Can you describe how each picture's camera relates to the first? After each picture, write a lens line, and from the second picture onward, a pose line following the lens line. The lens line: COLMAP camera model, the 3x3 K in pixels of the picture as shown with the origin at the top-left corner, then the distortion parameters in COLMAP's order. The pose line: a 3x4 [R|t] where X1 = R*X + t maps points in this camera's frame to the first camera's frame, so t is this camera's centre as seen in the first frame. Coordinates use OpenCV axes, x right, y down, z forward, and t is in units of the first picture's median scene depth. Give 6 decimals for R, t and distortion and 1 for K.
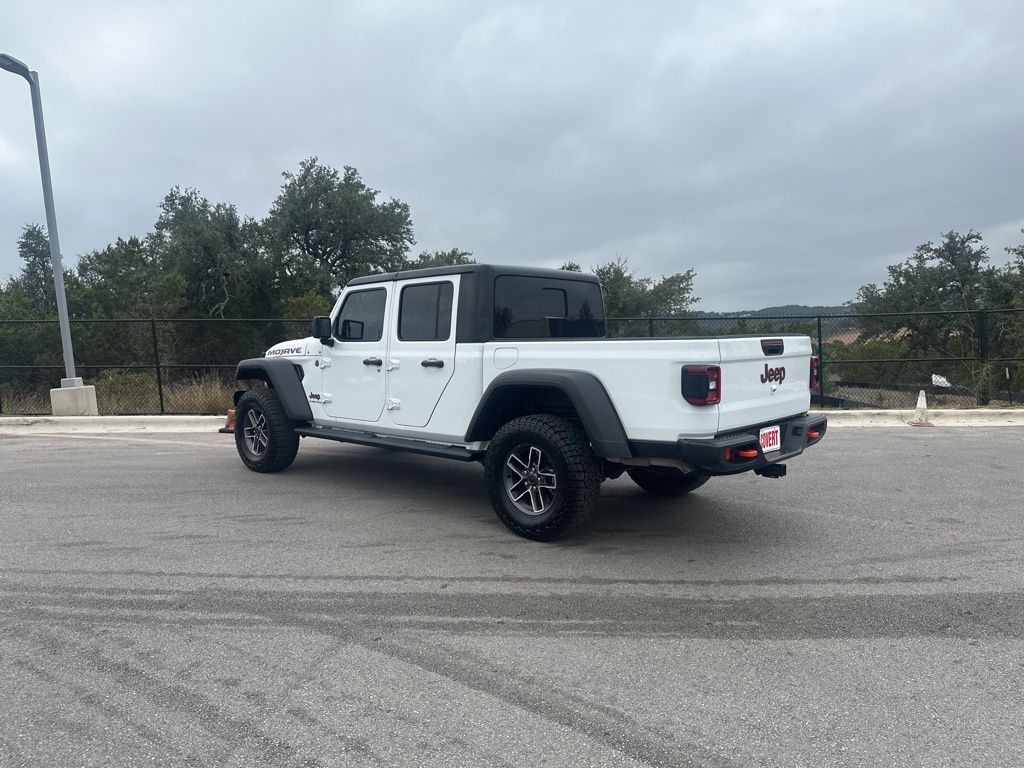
lens RADIAL K [[709.0, 0, 504.8], [0, 709.0, 396.5], [0, 0, 1]] dist [0.085396, -0.115863]
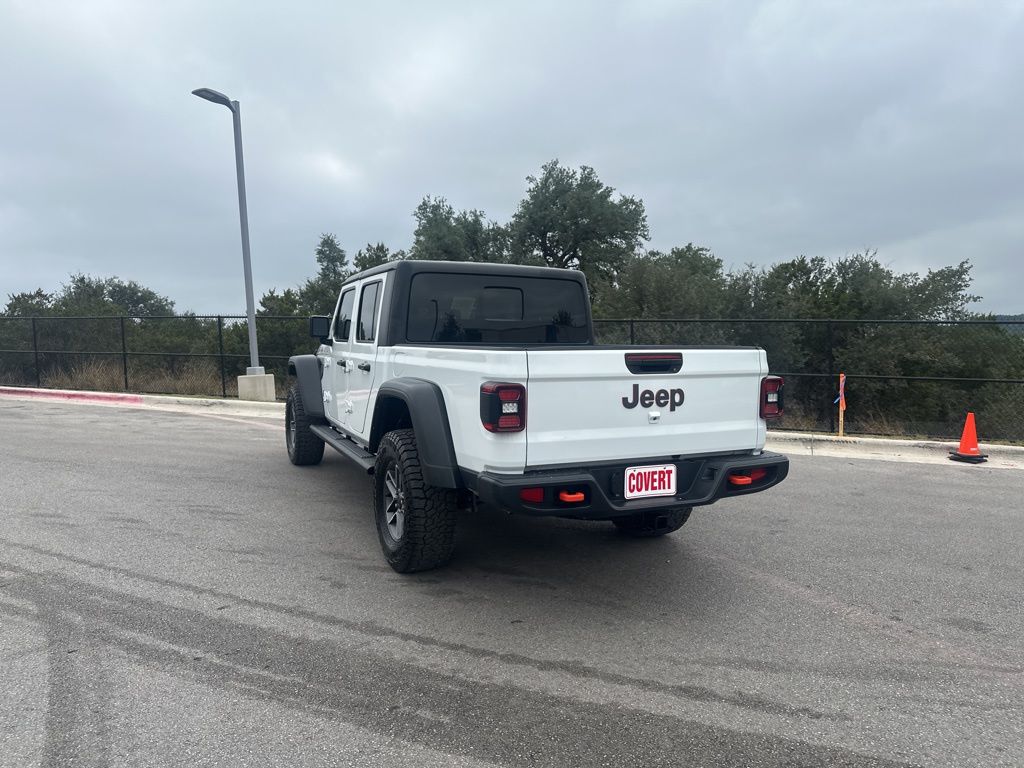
lens RADIAL K [[713.7, 0, 506.2], [0, 713.7, 383.0], [0, 0, 1]] dist [0.066933, -0.089520]
pose [[0.927054, 0.045105, -0.372204, 0.441951], [-0.051278, 0.998662, -0.006699, -0.029031], [0.371404, 0.025296, 0.928127, 0.189575]]
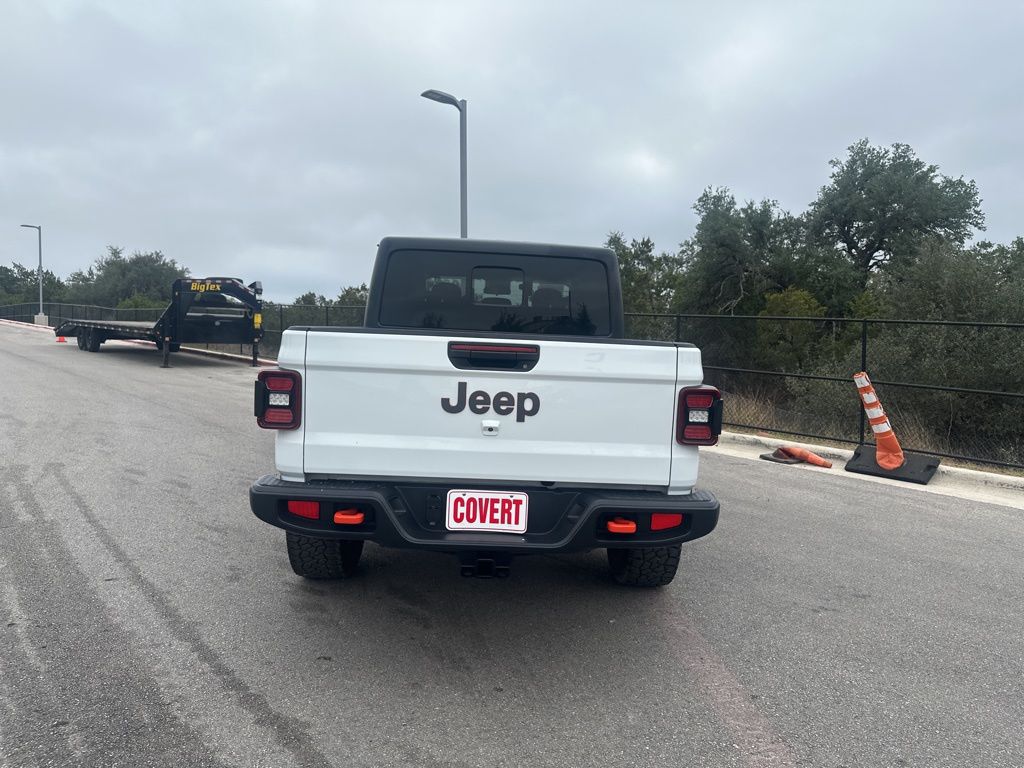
lens RADIAL K [[720.9, 0, 516.9], [0, 720.9, 382.6], [0, 0, 1]] dist [0.024401, -0.035944]
pose [[0.695616, 0.098942, -0.711568, 0.693232], [-0.112901, 0.993219, 0.027735, -0.056466], [0.709487, 0.061043, 0.702069, 0.516454]]
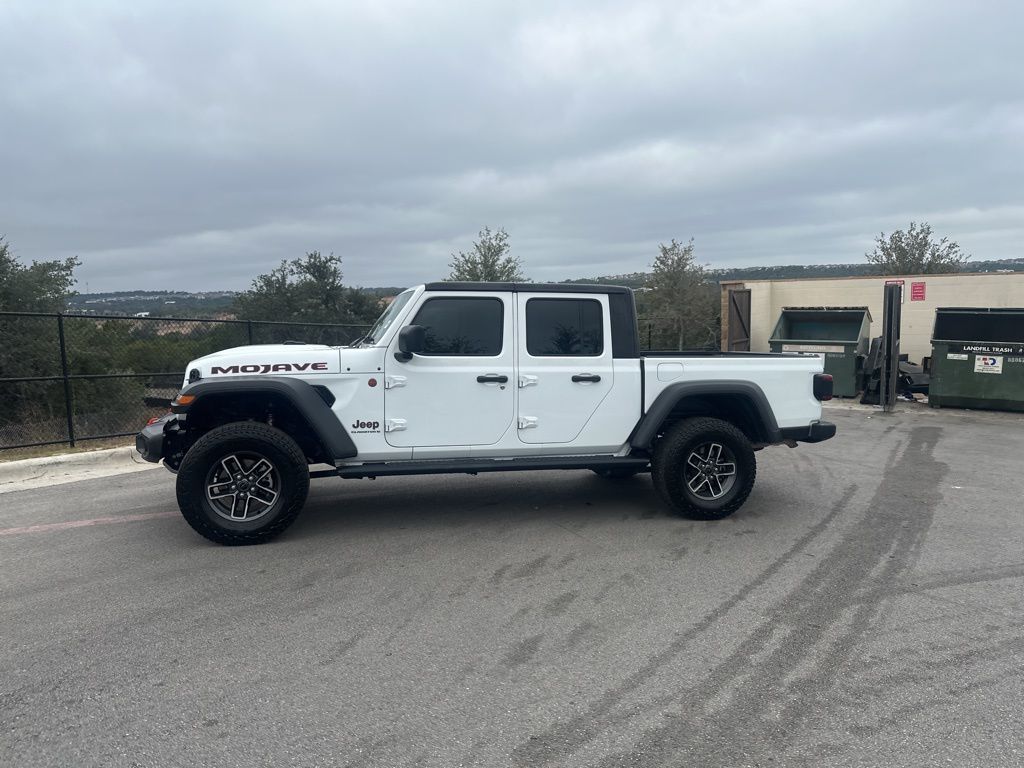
lens RADIAL K [[714.6, 0, 512.0], [0, 714.6, 384.0], [0, 0, 1]] dist [0.111949, -0.176316]
pose [[0.521639, -0.037658, 0.852335, -1.068983], [0.052065, 0.998568, 0.012254, -0.058289], [-0.851576, 0.037985, 0.522853, 0.569174]]
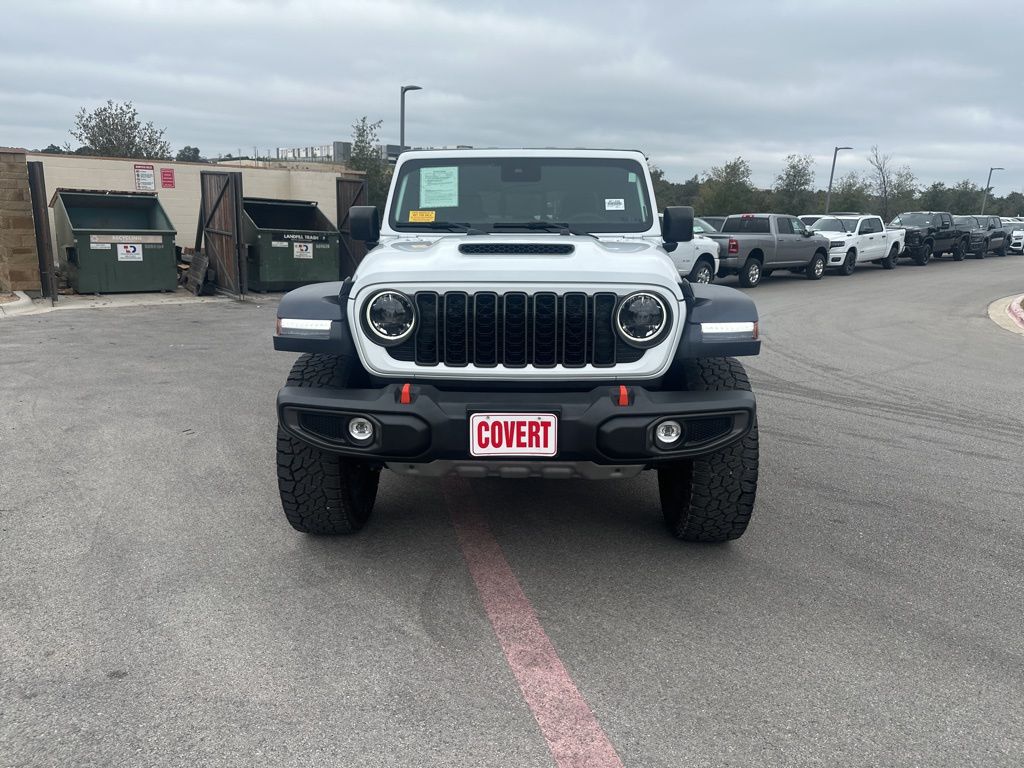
lens RADIAL K [[714.6, 0, 512.0], [0, 714.6, 384.0], [0, 0, 1]] dist [0.111949, -0.176316]
pose [[-0.654512, -0.141837, 0.742628, -0.799094], [0.068046, 0.967208, 0.244702, -0.150311], [-0.752983, 0.210693, -0.623398, 1.856290]]
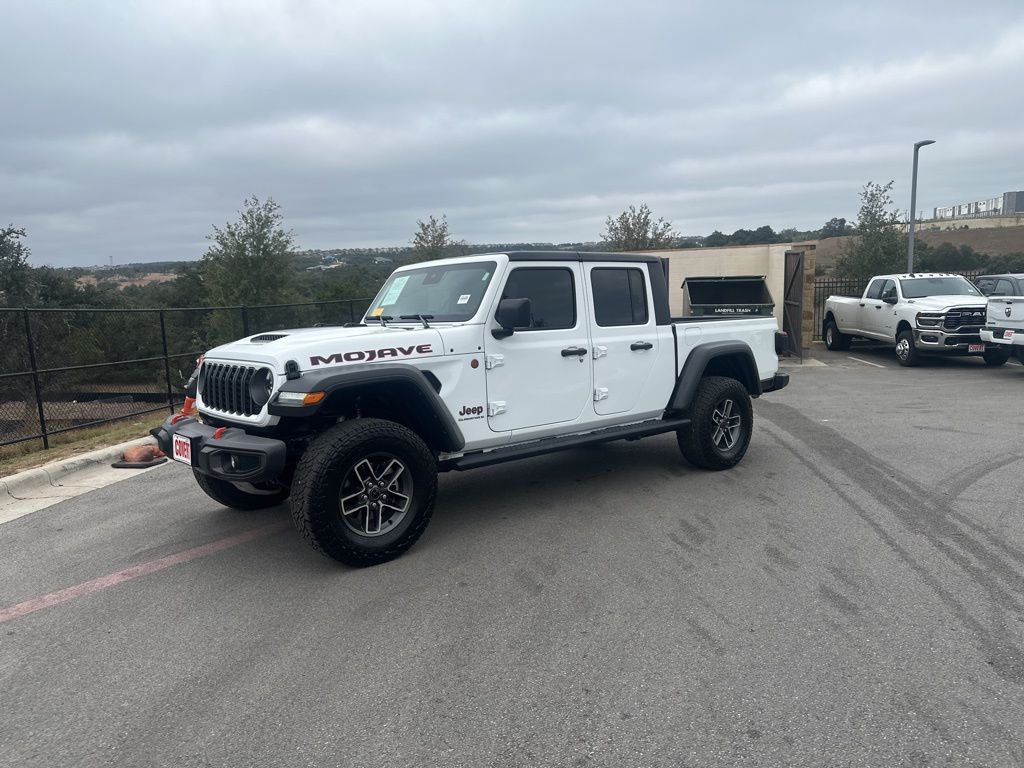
lens RADIAL K [[714.6, 0, 512.0], [0, 714.6, 384.0], [0, 0, 1]] dist [0.111949, -0.176316]
pose [[0.112244, -0.090283, 0.989571, -1.206454], [0.109248, 0.990948, 0.078018, -0.097341], [-0.987657, 0.099351, 0.121091, 1.096966]]
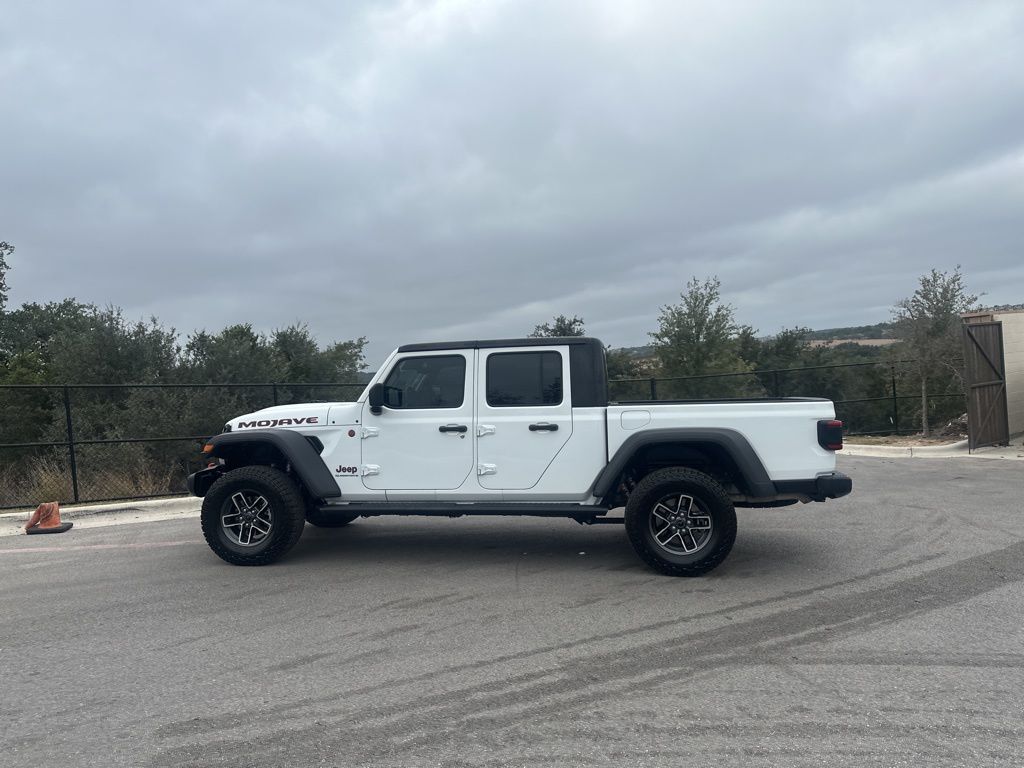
lens RADIAL K [[714.6, 0, 512.0], [0, 714.6, 384.0], [0, 0, 1]] dist [0.111949, -0.176316]
pose [[0.828254, 0.001235, 0.560351, -0.763445], [0.058788, 0.994287, -0.089086, -0.018762], [-0.557260, 0.106728, 0.823450, 0.142365]]
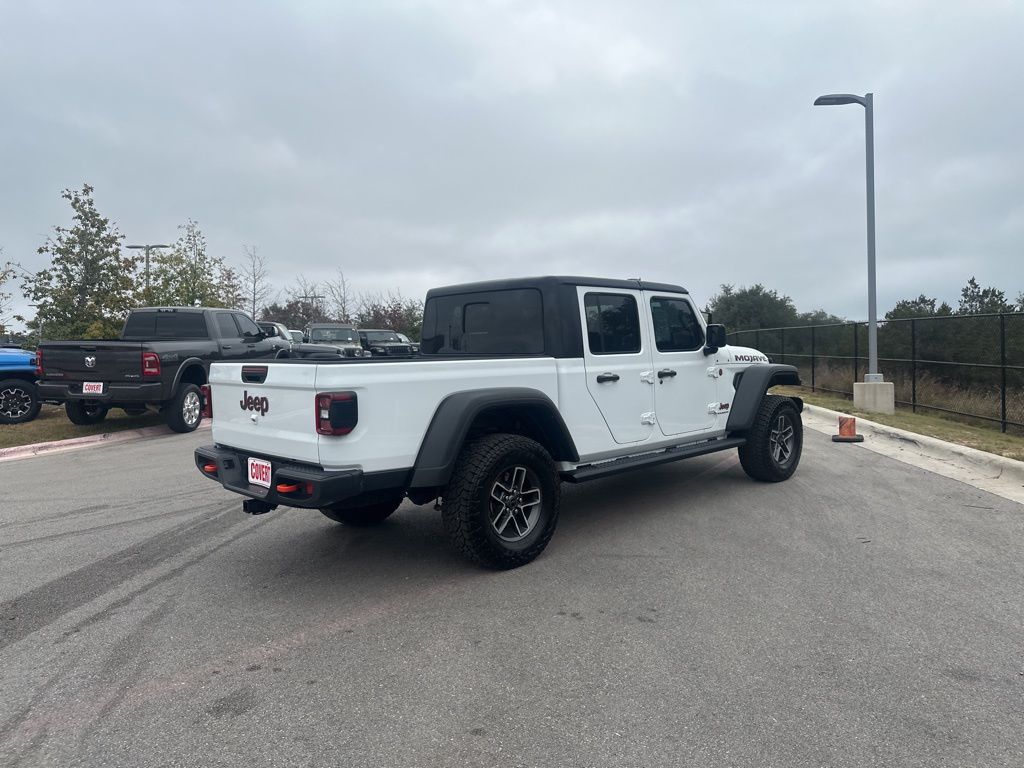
lens RADIAL K [[720.9, 0, 516.9], [0, 720.9, 382.6], [0, 0, 1]] dist [0.024401, -0.035944]
pose [[-0.057328, 0.067984, -0.996038, 1.113507], [-0.062948, 0.995448, 0.071567, -0.126384], [0.996369, 0.066801, -0.052788, 1.195385]]
